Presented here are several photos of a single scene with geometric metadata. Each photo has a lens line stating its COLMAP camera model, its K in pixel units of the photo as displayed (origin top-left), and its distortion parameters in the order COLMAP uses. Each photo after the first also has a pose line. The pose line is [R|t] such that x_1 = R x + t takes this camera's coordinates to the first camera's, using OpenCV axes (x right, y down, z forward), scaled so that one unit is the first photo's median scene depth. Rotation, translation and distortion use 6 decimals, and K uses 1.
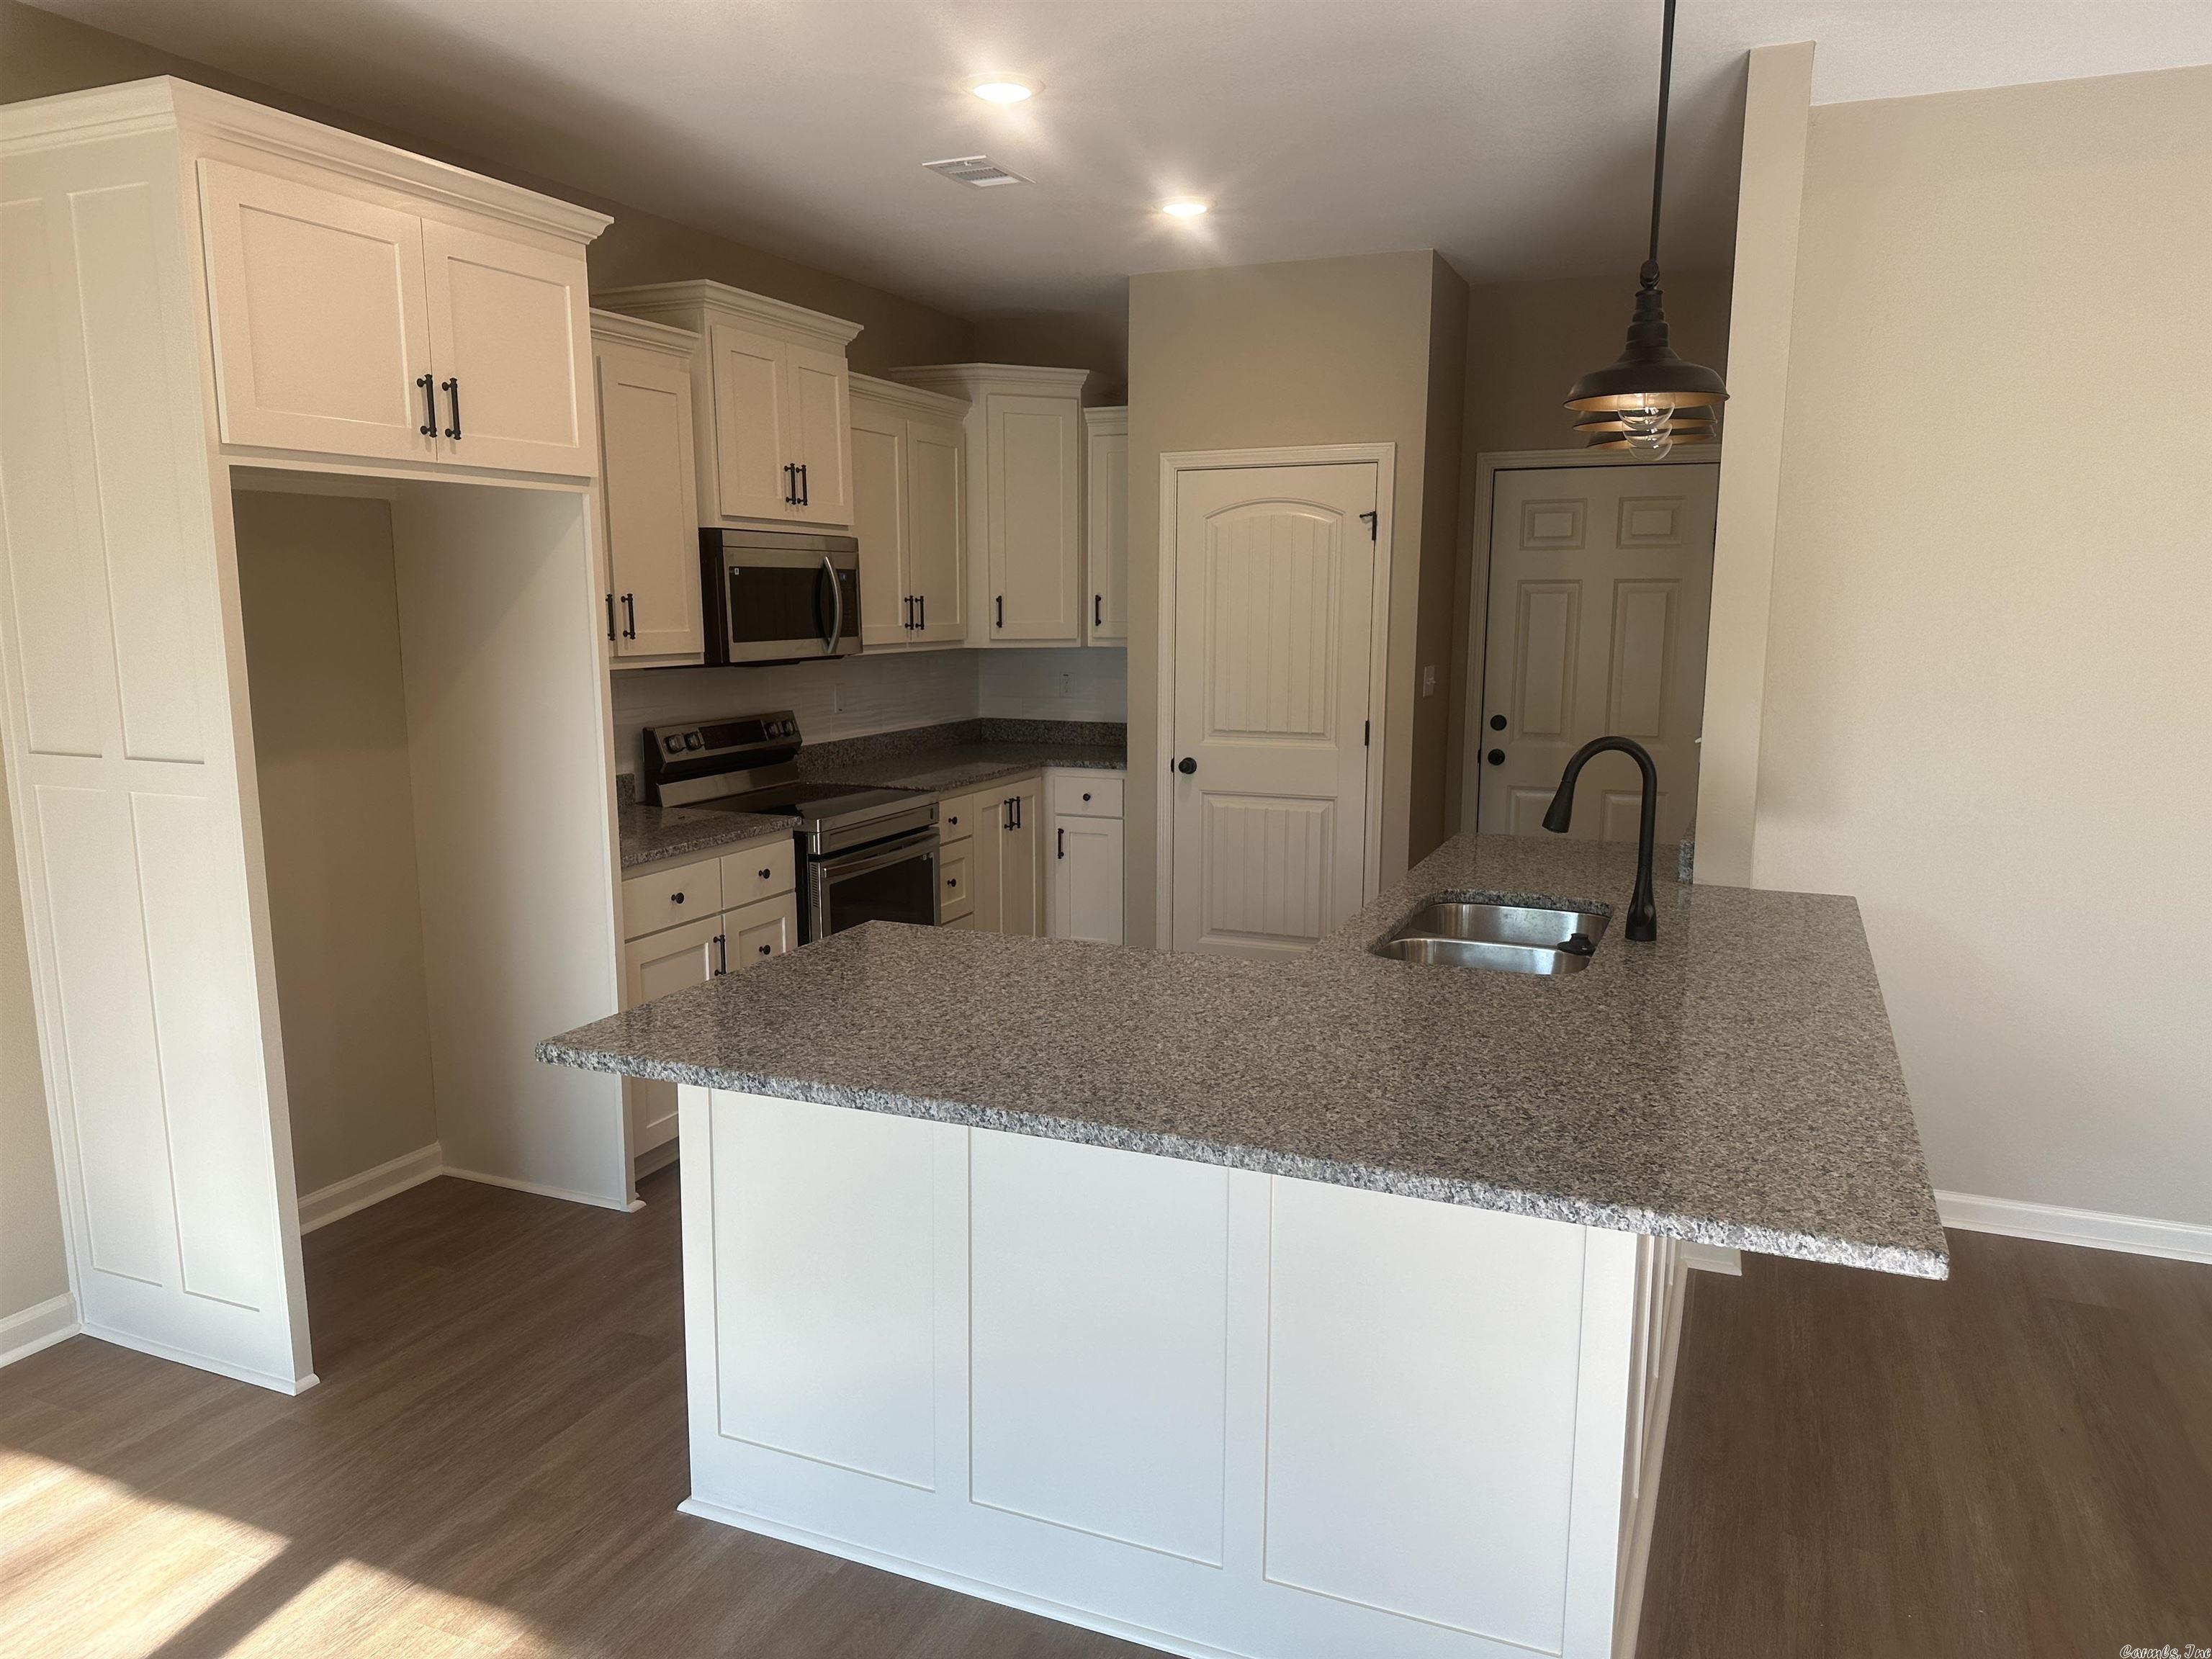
lens RADIAL K [[1547.9, 0, 1094.8], [0, 1547.9, 851.6], [0, 0, 1]] dist [0.041703, -0.045518]
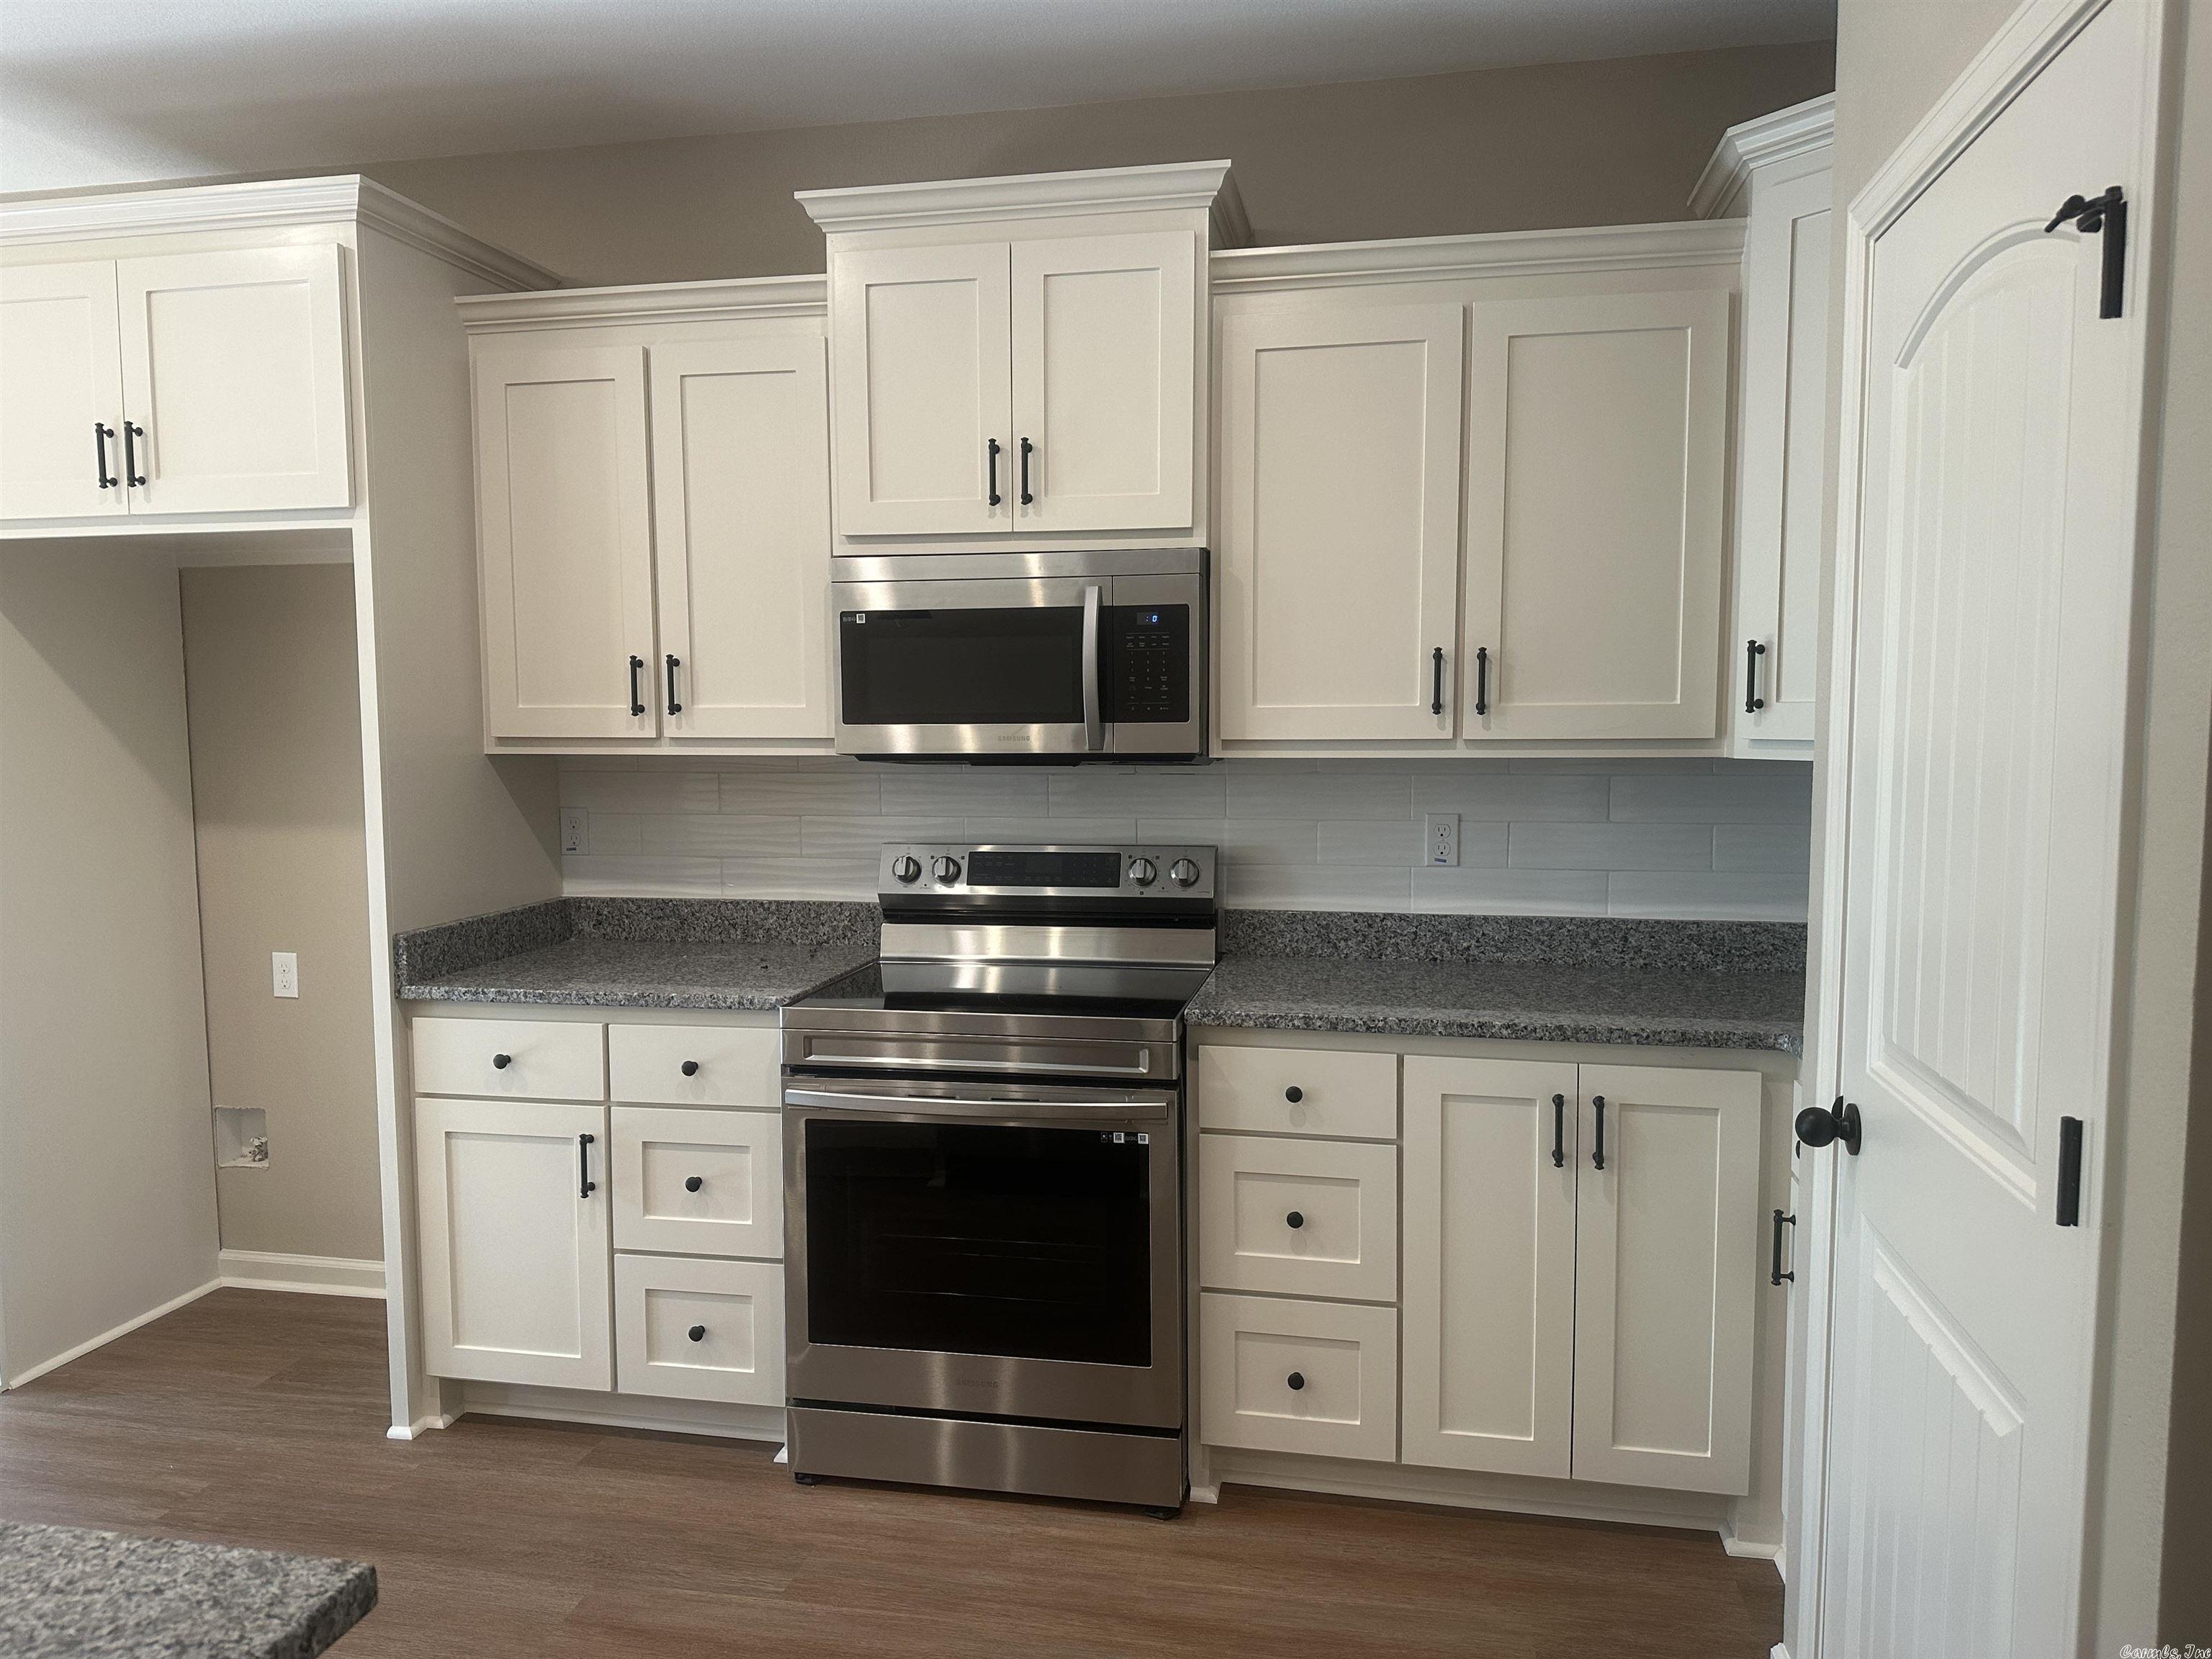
lens RADIAL K [[1534.8, 0, 1096.2], [0, 1534.8, 841.3], [0, 0, 1]] dist [0.098974, -0.137883]
pose [[0.196007, 0.083688, -0.977025, 0.400543], [-0.159136, 0.985859, 0.052519, -0.124365], [0.967604, 0.145186, 0.206553, 0.885514]]
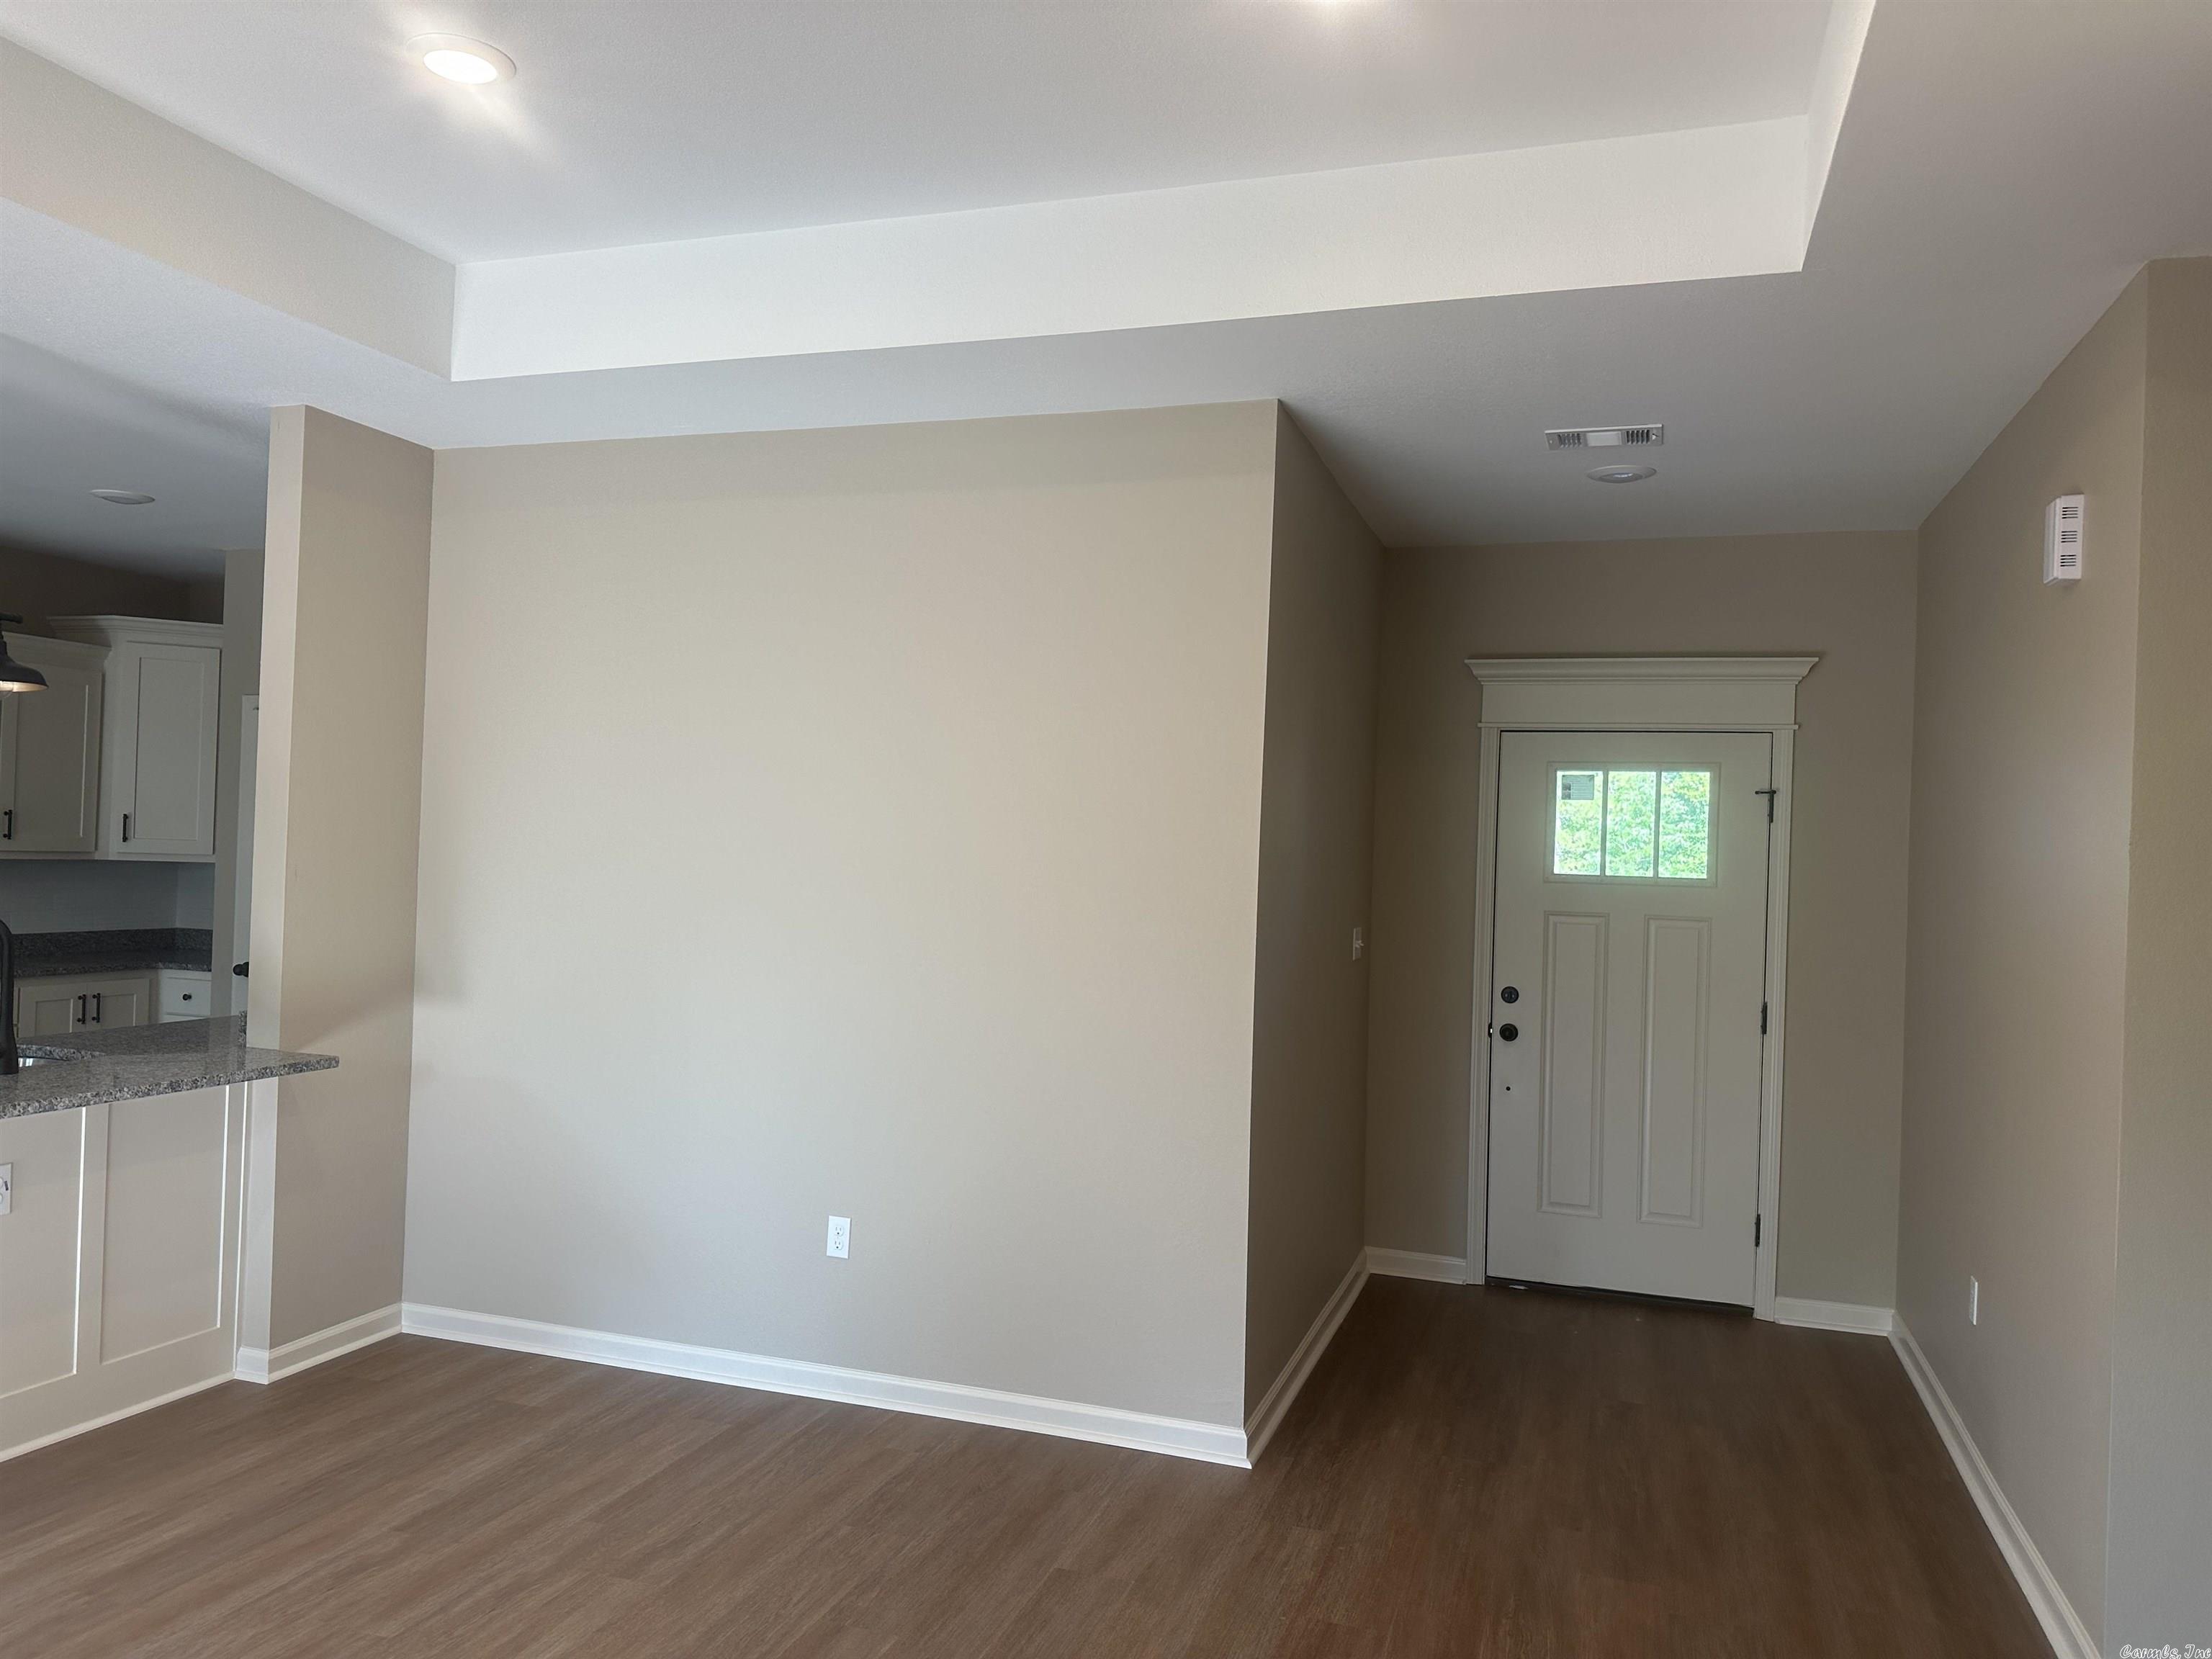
lens RADIAL K [[1547.9, 0, 1094.8], [0, 1547.9, 851.6], [0, 0, 1]] dist [0.041703, -0.045518]
pose [[0.996270, 0.034190, 0.079223, 0.655734], [-0.020524, 0.985694, -0.167293, 0.042468], [-0.083809, 0.165043, 0.982719, -0.194771]]
